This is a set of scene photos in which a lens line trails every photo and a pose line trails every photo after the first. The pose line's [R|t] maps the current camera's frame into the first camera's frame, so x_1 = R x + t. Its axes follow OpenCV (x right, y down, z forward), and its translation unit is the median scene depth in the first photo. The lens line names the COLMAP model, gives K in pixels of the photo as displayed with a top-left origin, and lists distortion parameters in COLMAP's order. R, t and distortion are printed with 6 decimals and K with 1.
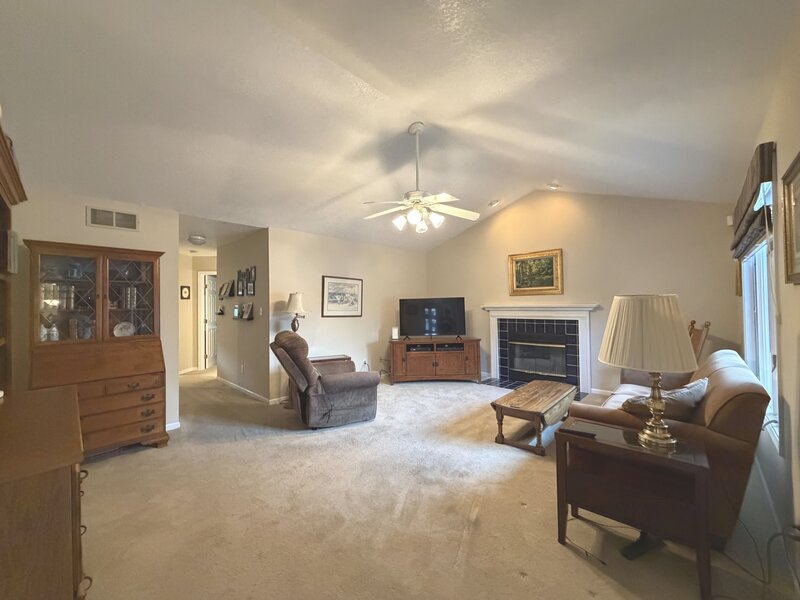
lens RADIAL K [[317.9, 0, 398.2], [0, 317.9, 299.9], [0, 0, 1]] dist [-0.001183, -0.000121]
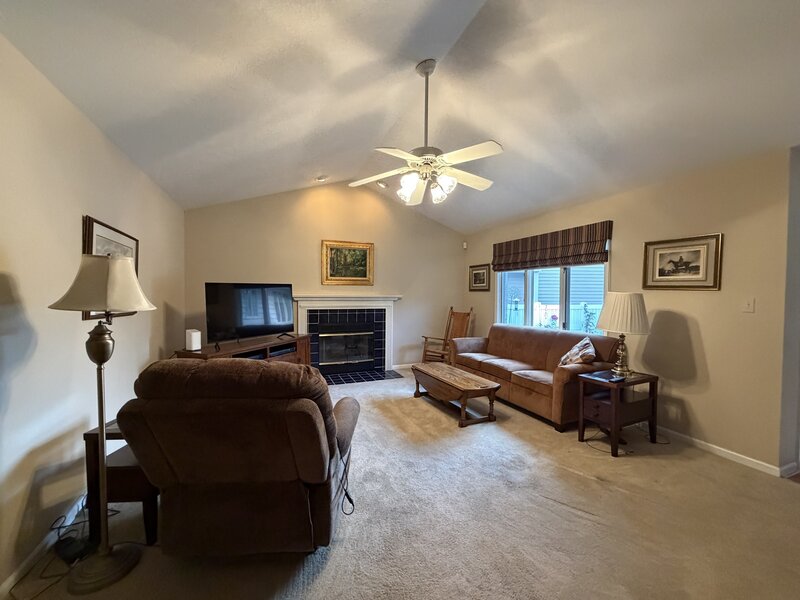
lens RADIAL K [[317.9, 0, 398.2], [0, 317.9, 299.9], [0, 0, 1]] dist [-0.001183, -0.000121]
pose [[0.403533, -0.002983, 0.914960, -0.439452], [-0.028652, 0.999463, 0.015895, 0.011559], [-0.914517, -0.032629, 0.403230, 0.471425]]
